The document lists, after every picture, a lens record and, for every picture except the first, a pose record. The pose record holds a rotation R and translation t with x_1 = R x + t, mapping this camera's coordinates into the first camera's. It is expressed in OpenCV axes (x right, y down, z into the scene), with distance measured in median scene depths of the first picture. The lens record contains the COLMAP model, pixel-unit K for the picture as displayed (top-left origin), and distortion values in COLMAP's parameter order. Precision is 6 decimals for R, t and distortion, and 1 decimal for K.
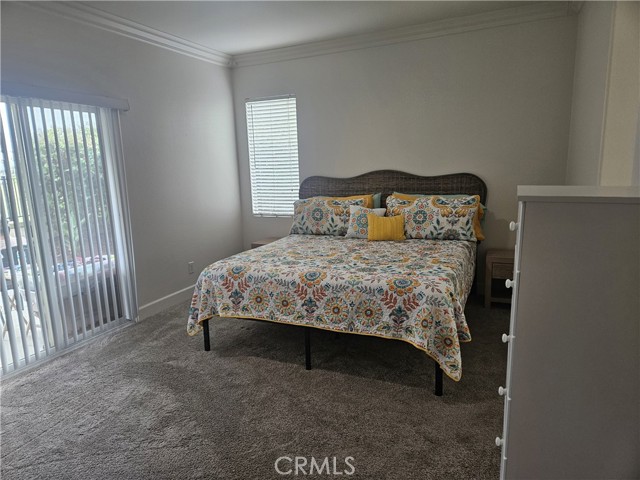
lens RADIAL K [[430.9, 0, 320.0], [0, 430.9, 240.0], [0, 0, 1]] dist [0.086236, -0.072125]
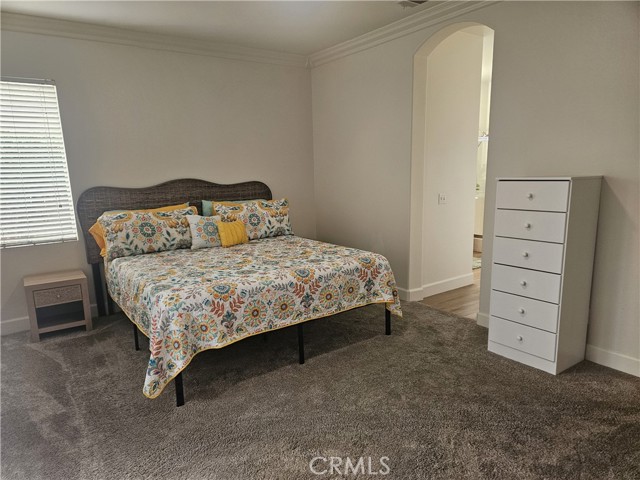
lens RADIAL K [[430.9, 0, 320.0], [0, 430.9, 240.0], [0, 0, 1]] dist [0.086236, -0.072125]
pose [[0.492482, -0.126078, 0.861142, -0.741845], [0.159088, 0.985822, 0.053351, -0.038748], [-0.855659, 0.110723, 0.505557, 0.341555]]
